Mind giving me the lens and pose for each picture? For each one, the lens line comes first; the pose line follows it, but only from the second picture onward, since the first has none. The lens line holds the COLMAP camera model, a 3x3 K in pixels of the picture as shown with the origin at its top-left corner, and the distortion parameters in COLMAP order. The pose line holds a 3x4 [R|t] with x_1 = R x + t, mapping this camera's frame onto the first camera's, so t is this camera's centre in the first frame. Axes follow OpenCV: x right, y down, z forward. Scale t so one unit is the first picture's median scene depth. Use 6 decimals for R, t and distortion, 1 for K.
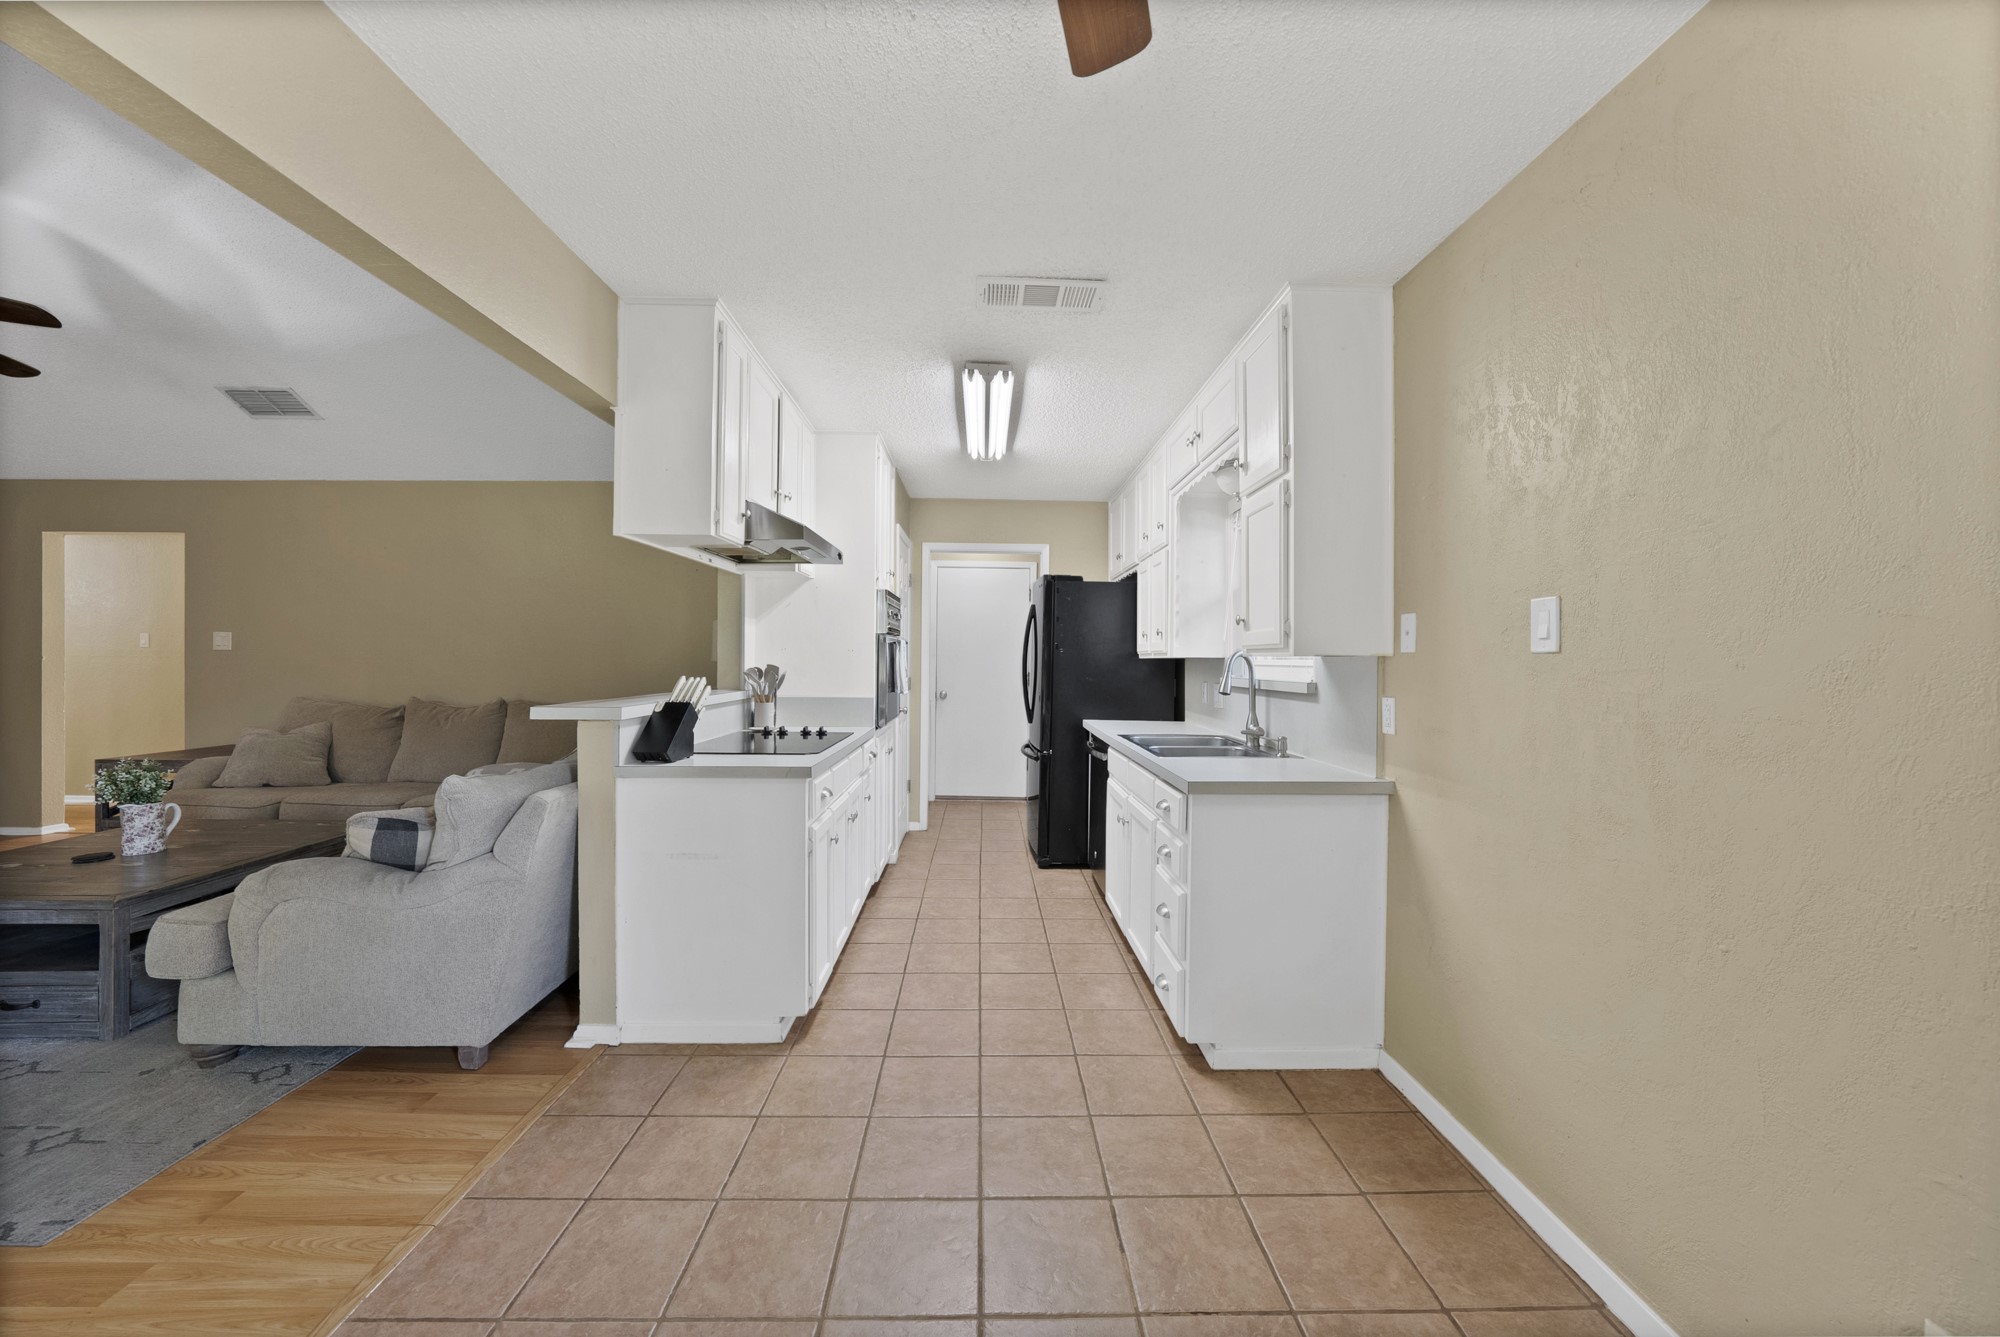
lens RADIAL K [[714.8, 0, 994.1], [0, 714.8, 660.6], [0, 0, 1]] dist [-0.030353, 0.007139]
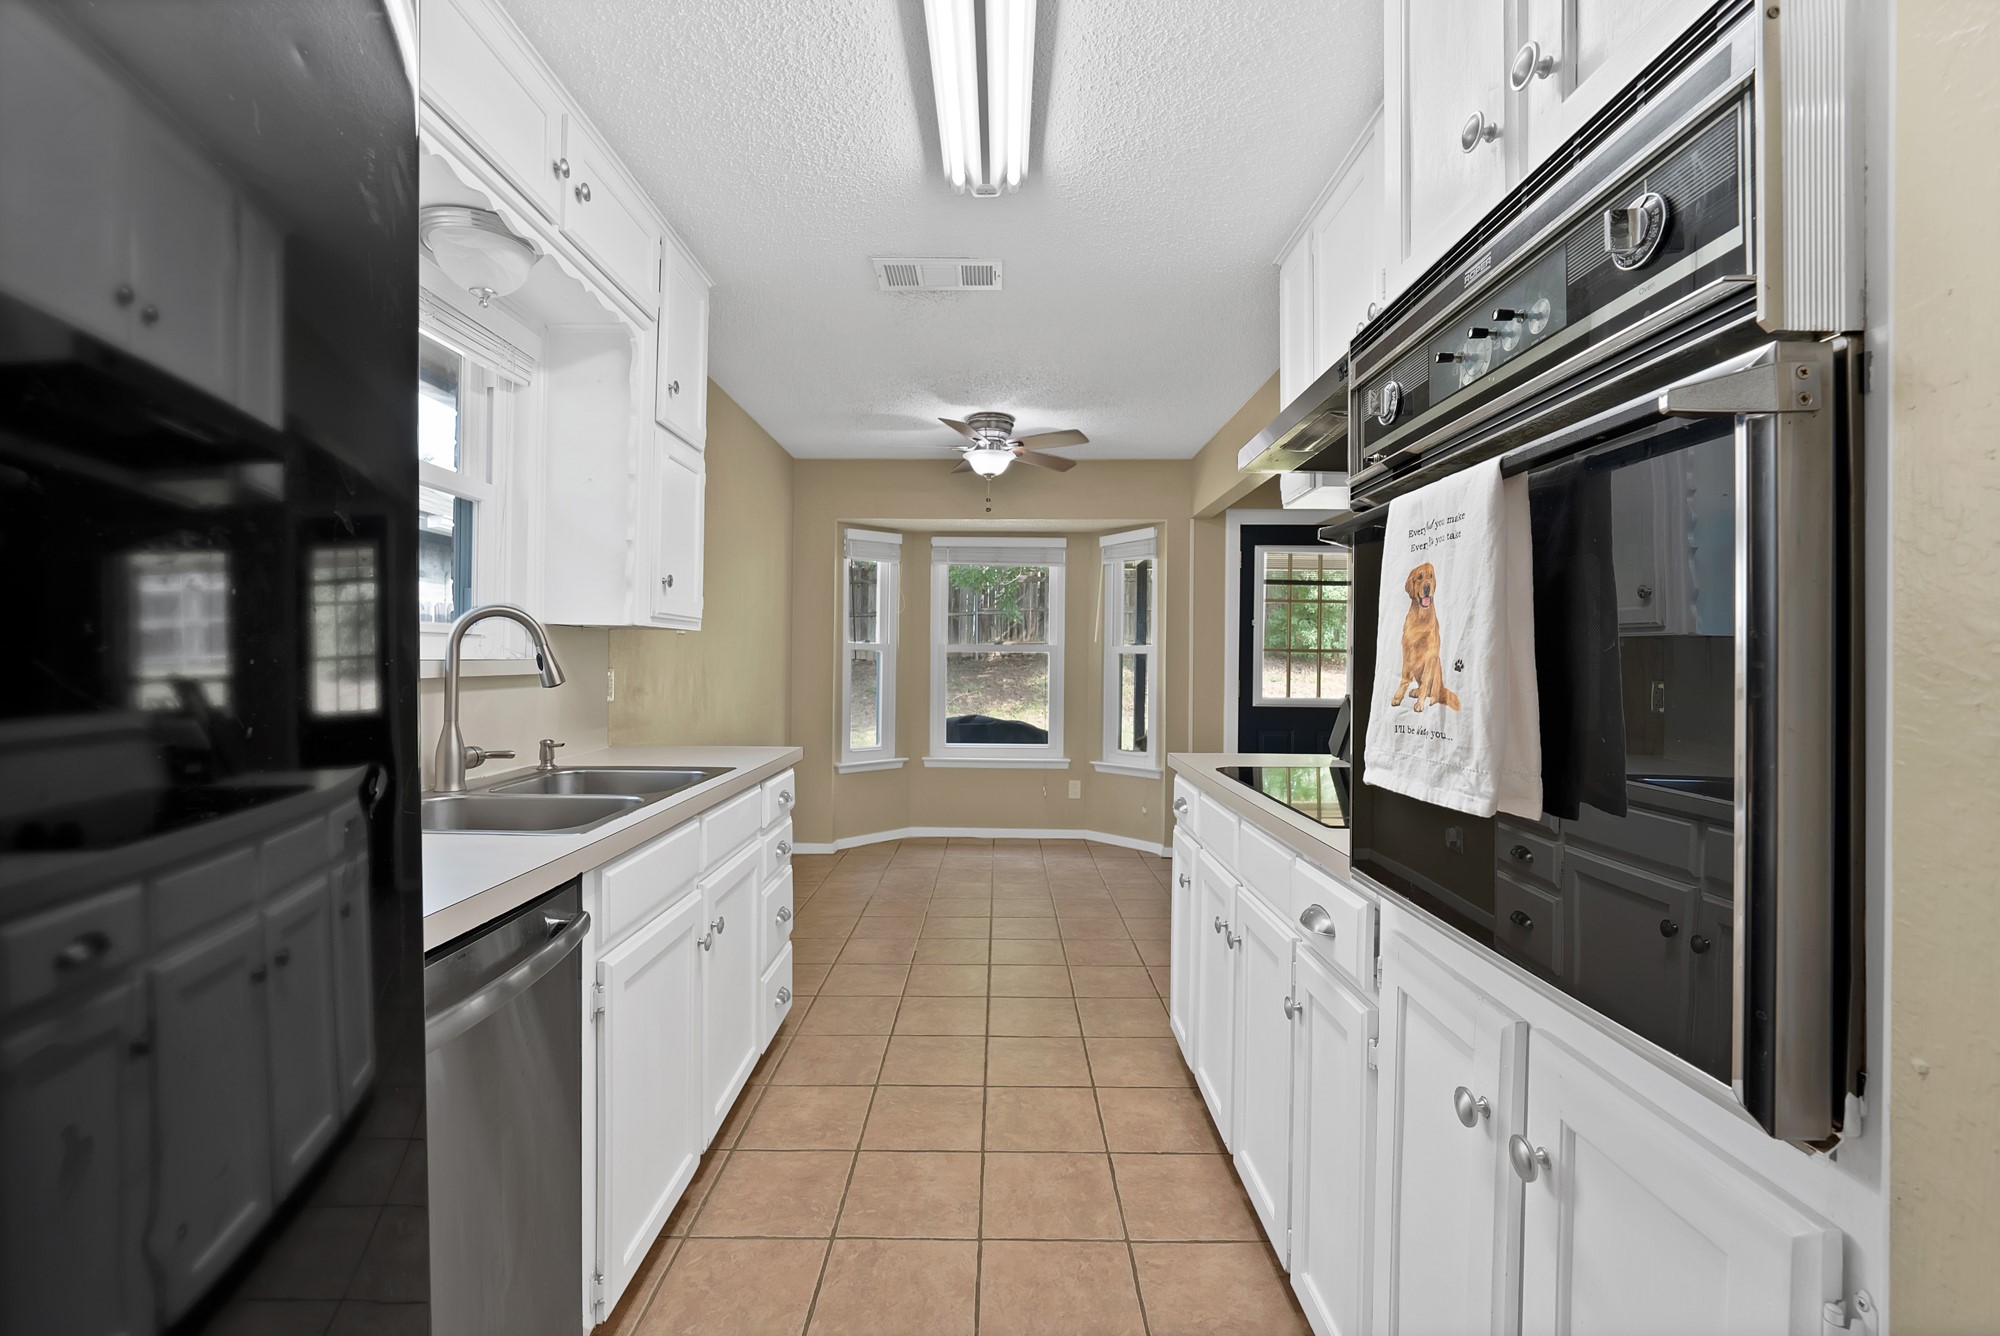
lens RADIAL K [[802.0, 0, 1000.0], [0, 802.0, 668.0], [0, 0, 1]] dist [0.000052, -0.000002]
pose [[-0.999667, -0.016955, 0.019441, -0.042212], [-0.016725, 0.999789, 0.011962, 0.020938], [-0.019640, 0.011633, -0.999739, 1.746053]]
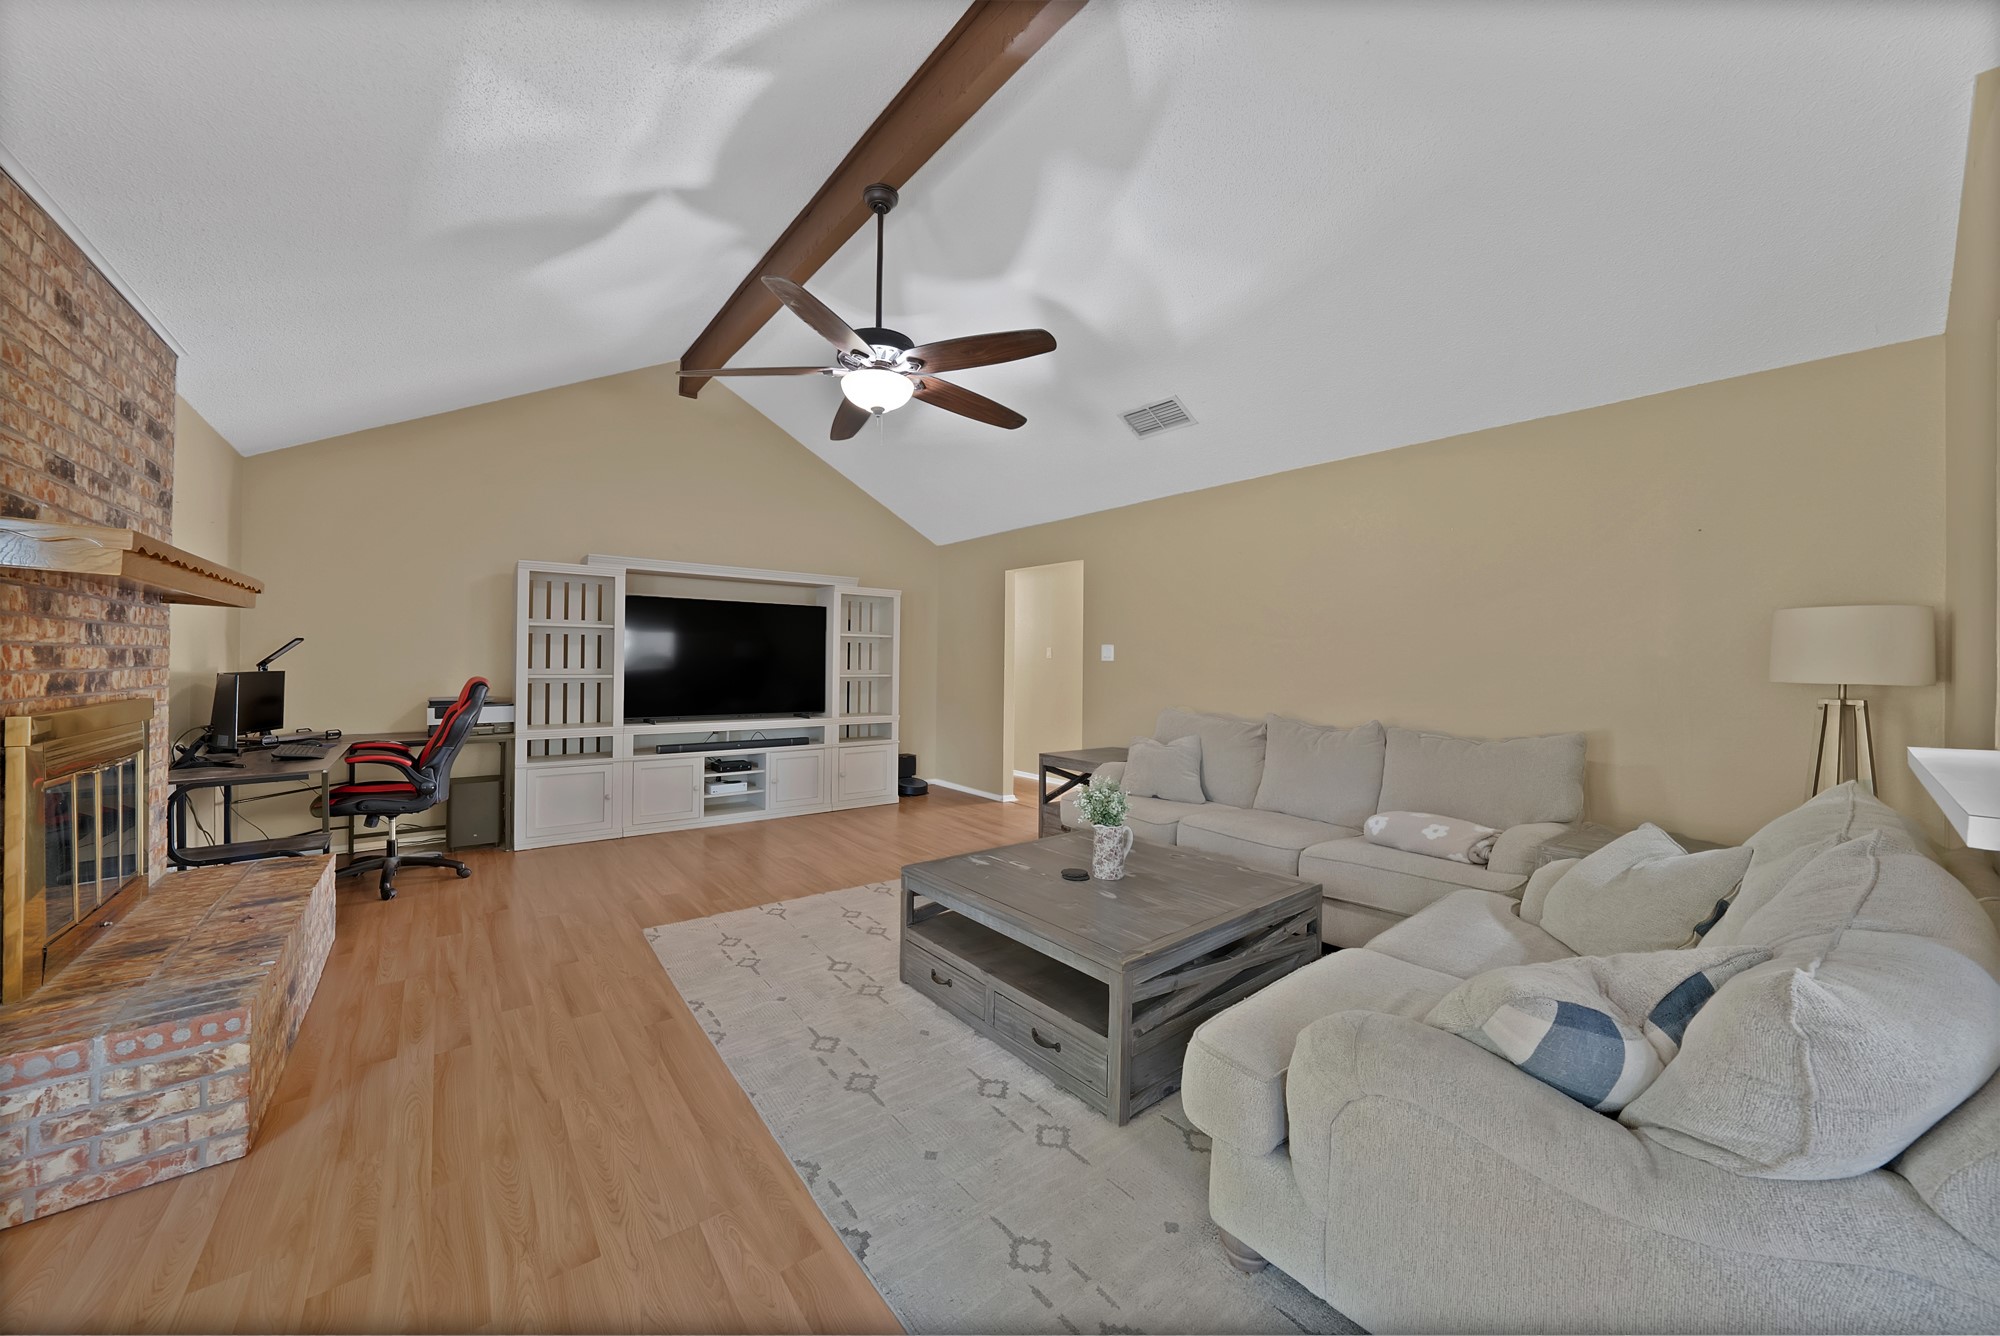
lens RADIAL K [[710.6, 0, 998.1], [0, 710.6, 660.3], [0, 0, 1]] dist [-0.028843, 0.006842]
pose [[0.613239, -0.002673, -0.789893, -0.555125], [-0.007550, 0.999929, -0.009246, -0.008384], [0.789861, 0.011634, 0.613175, 0.285370]]
